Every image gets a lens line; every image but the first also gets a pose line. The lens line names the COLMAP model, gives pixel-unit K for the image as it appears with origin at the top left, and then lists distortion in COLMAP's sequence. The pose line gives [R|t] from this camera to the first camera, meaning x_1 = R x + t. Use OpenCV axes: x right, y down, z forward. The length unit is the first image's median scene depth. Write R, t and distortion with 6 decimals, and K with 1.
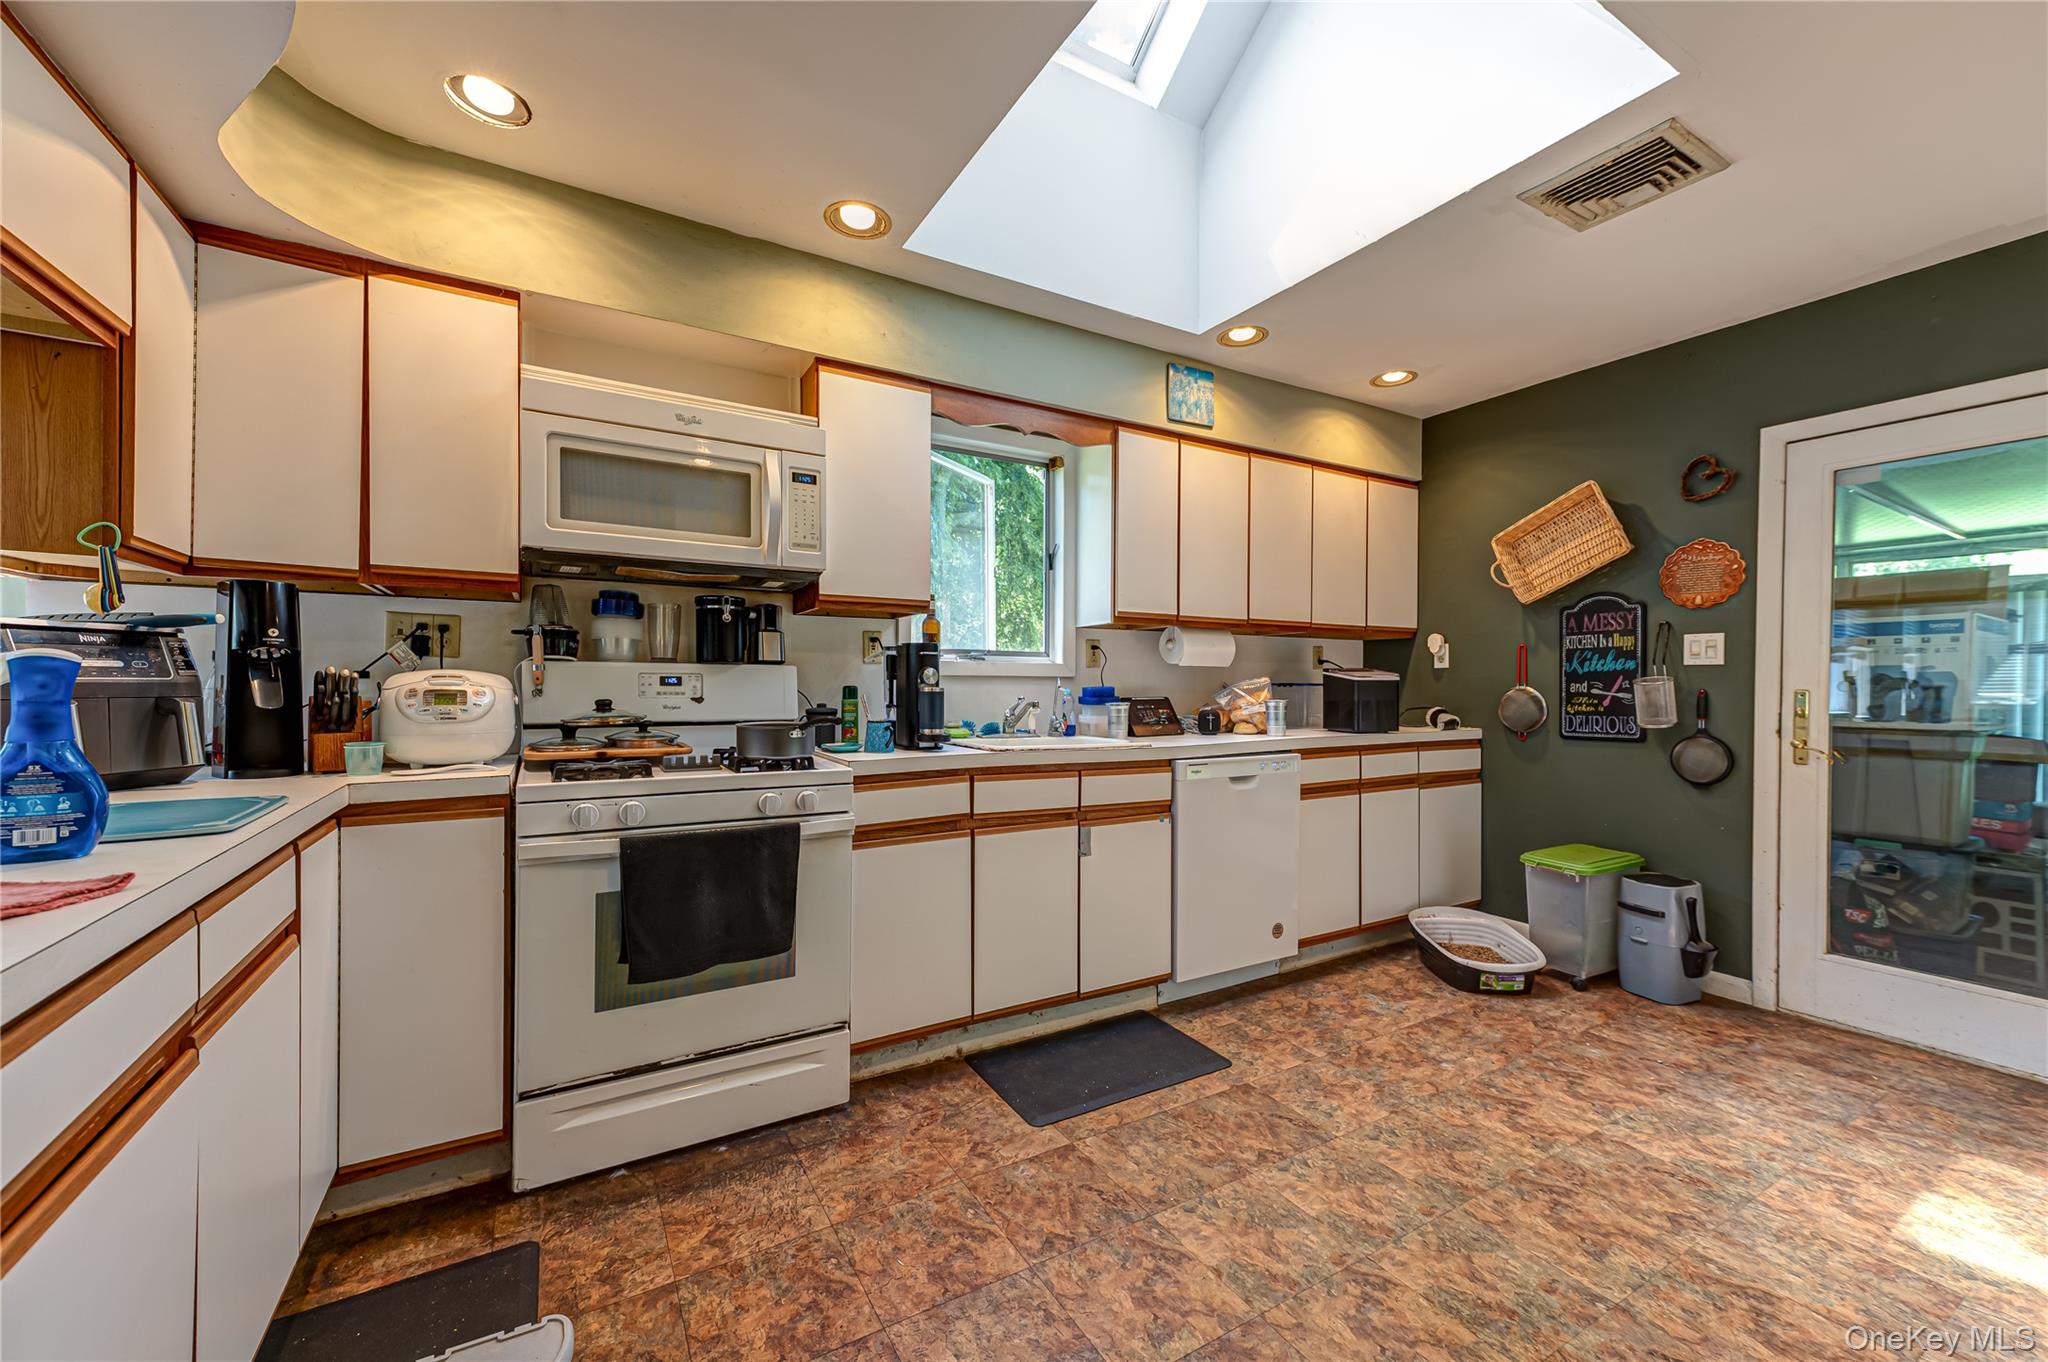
lens RADIAL K [[798.6, 0, 1018.4], [0, 798.6, 689.2], [0, 0, 1]] dist [0.015131, -0.000354]
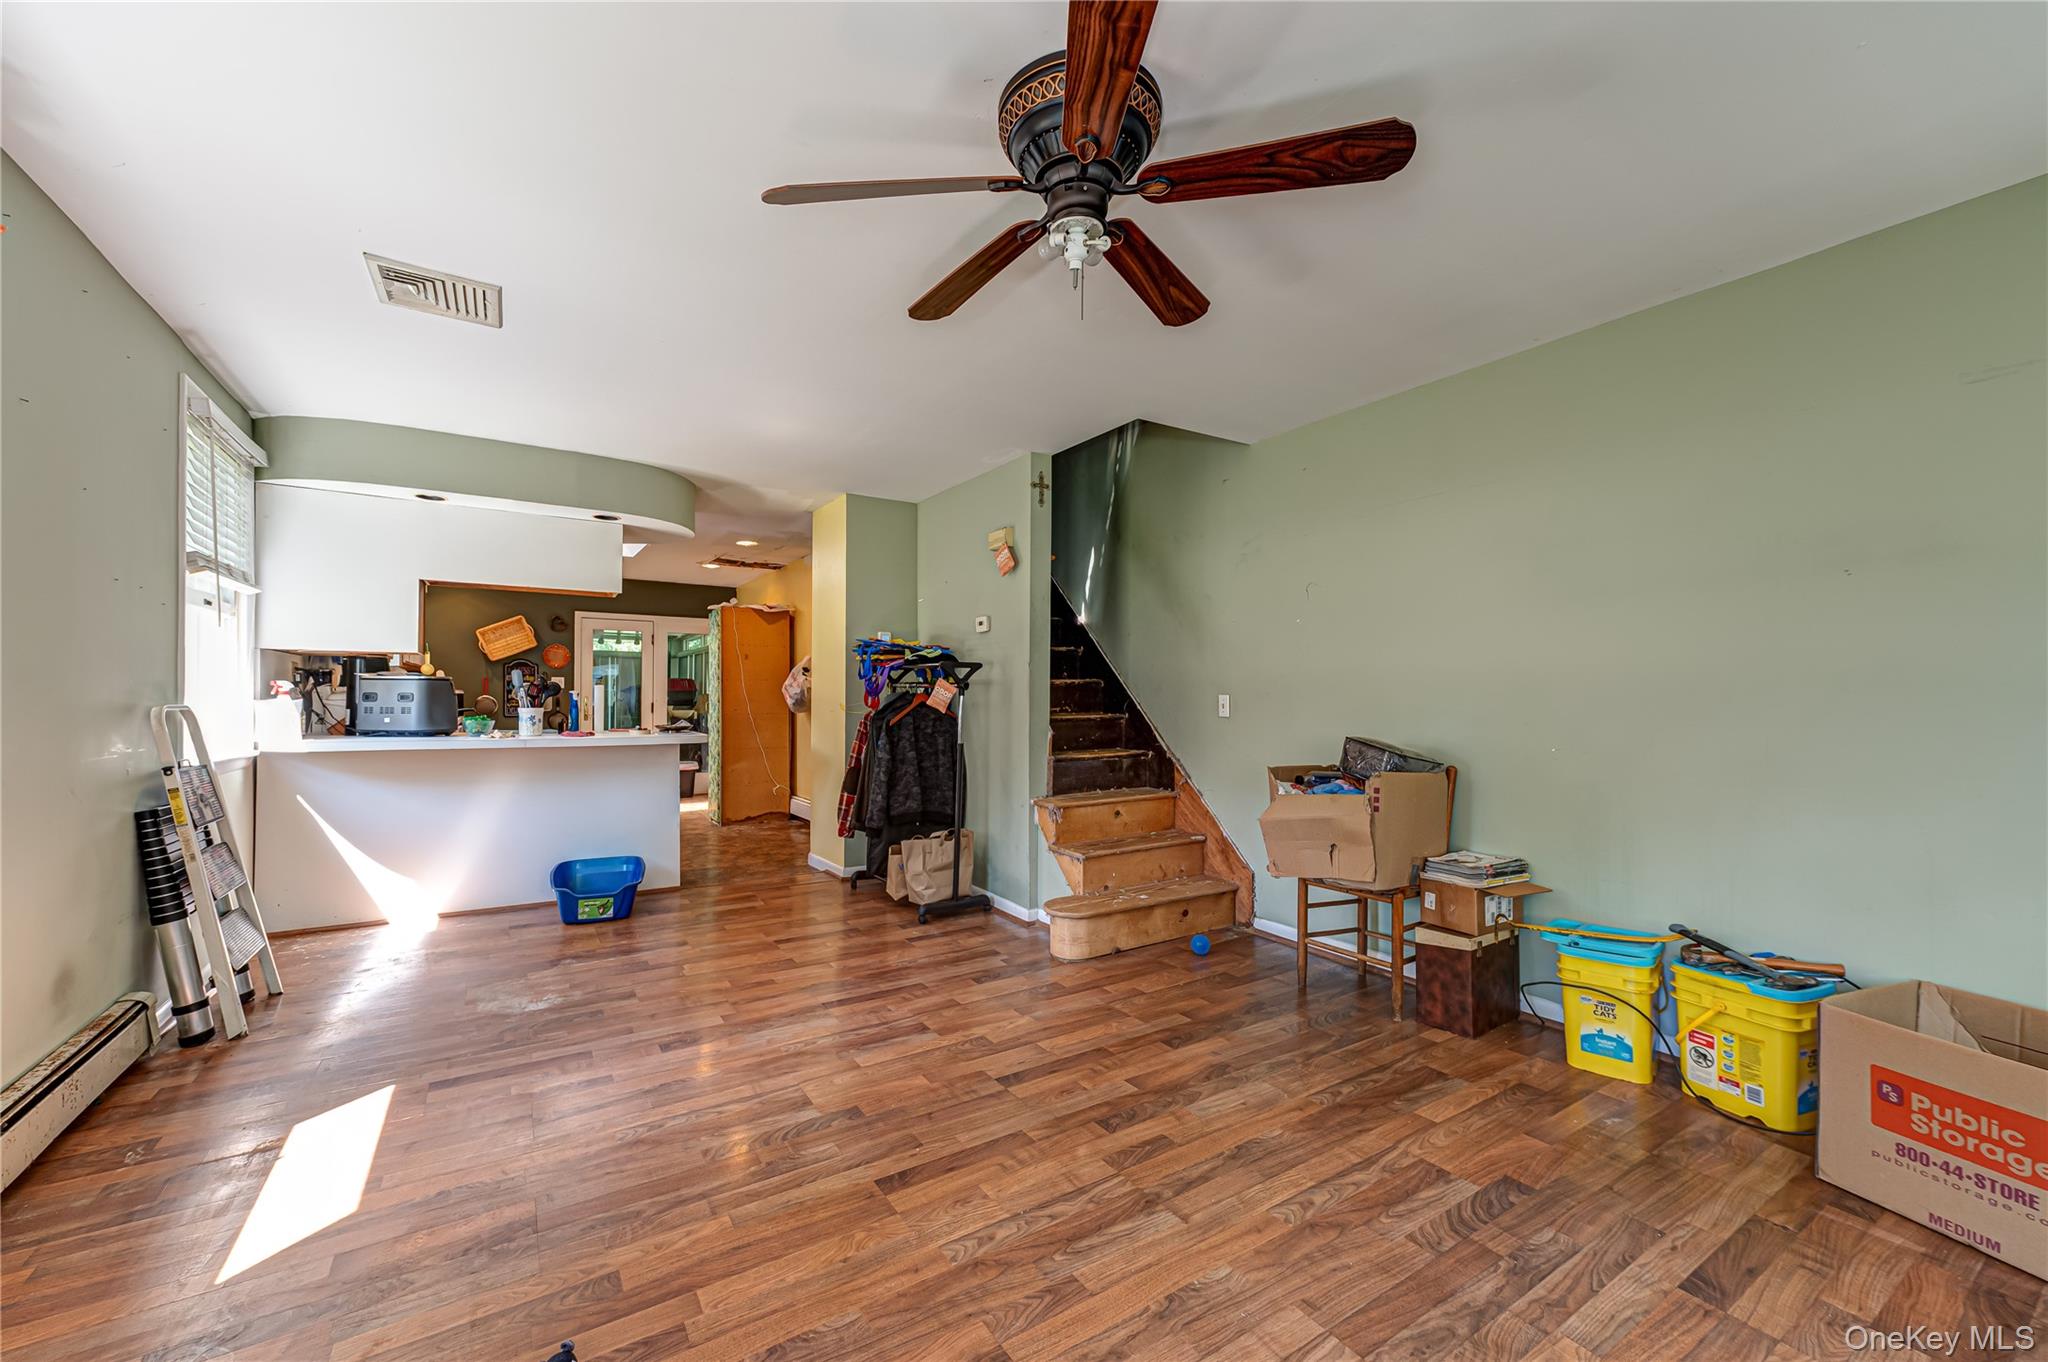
lens RADIAL K [[798.6, 0, 1018.4], [0, 798.6, 689.2], [0, 0, 1]] dist [0.015131, -0.000354]
pose [[-0.044712, 0.003395, 0.998994, -2.429143], [0.003374, 0.999989, -0.003247, -0.013901], [-0.998994, 0.003226, -0.044723, -0.595715]]
